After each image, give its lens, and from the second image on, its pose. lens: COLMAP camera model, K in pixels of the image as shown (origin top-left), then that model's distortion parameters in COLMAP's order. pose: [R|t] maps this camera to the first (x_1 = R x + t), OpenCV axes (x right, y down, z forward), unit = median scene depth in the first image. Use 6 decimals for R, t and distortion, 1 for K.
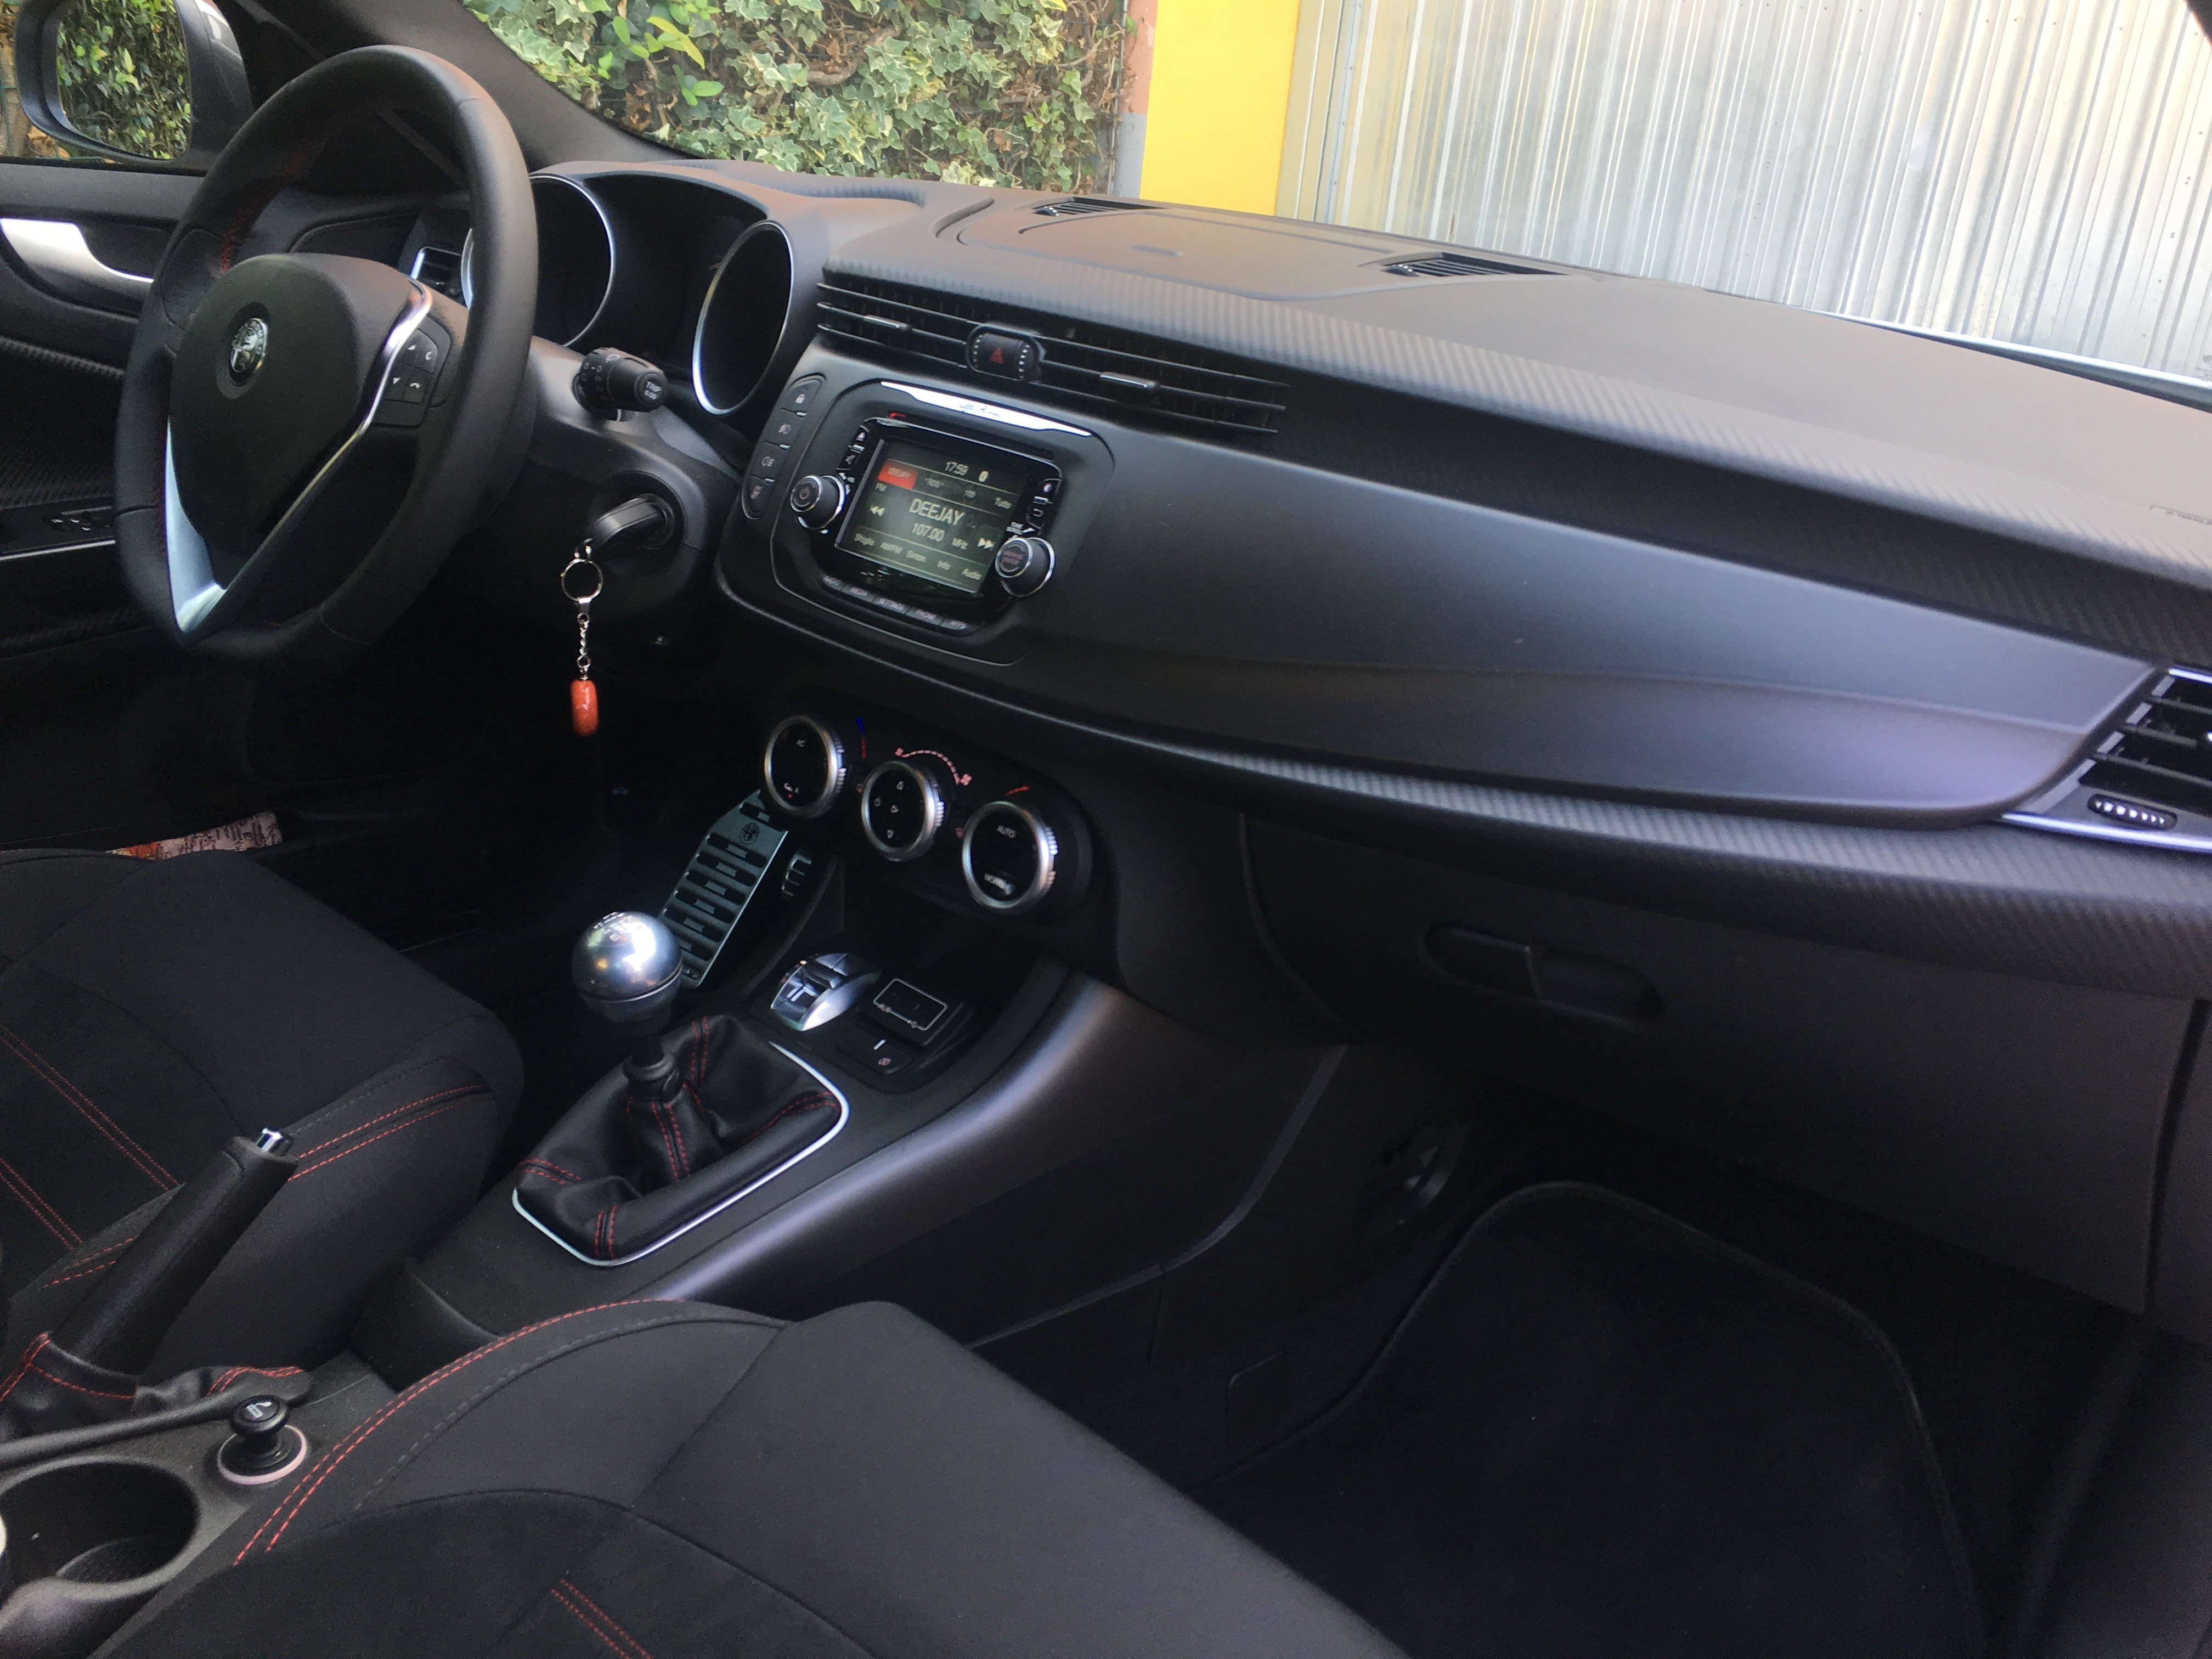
lens RADIAL K [[1881.7, 0, 1106.0], [0, 1881.7, 829.5], [0, 0, 1]] dist [0.093083, -0.164655]
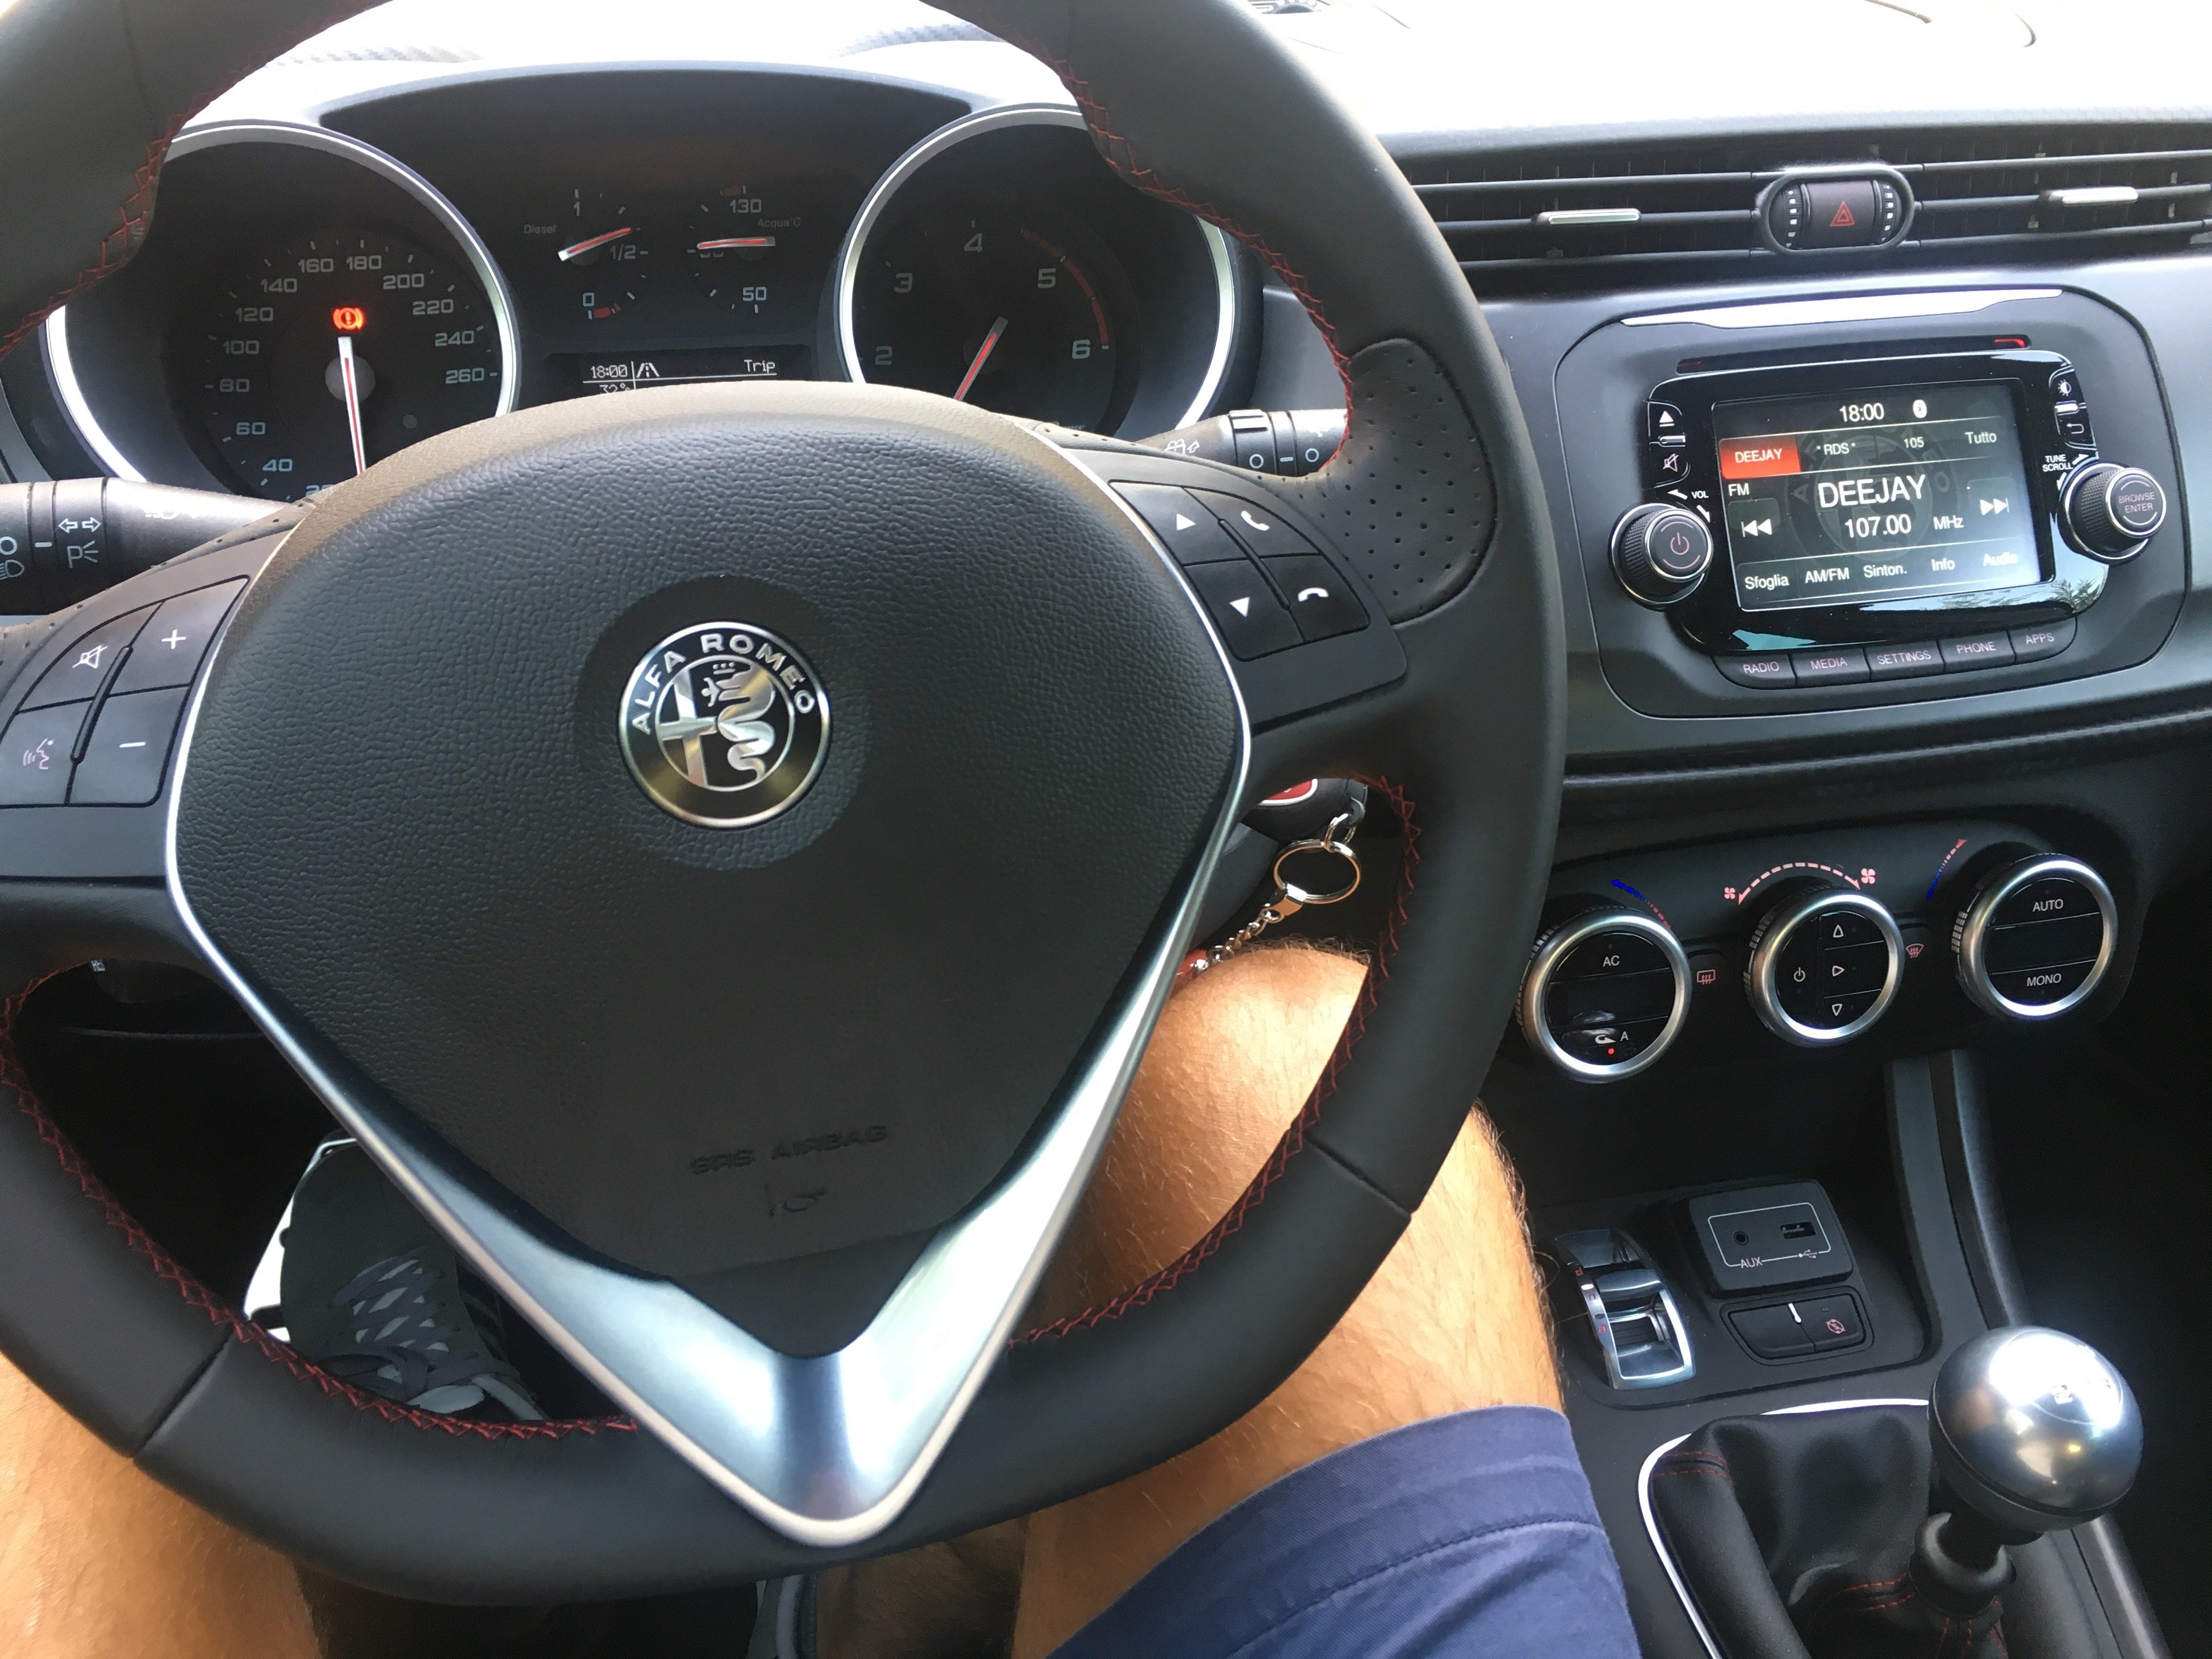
lens RADIAL K [[1881.7, 0, 1106.0], [0, 1881.7, 829.5], [0, 0, 1]] dist [0.093083, -0.164655]
pose [[0.589442, -0.433914, 0.681379, -0.691539], [0.367343, 0.895210, 0.252307, -0.313028], [-0.719456, 0.101580, 0.687069, 0.765106]]
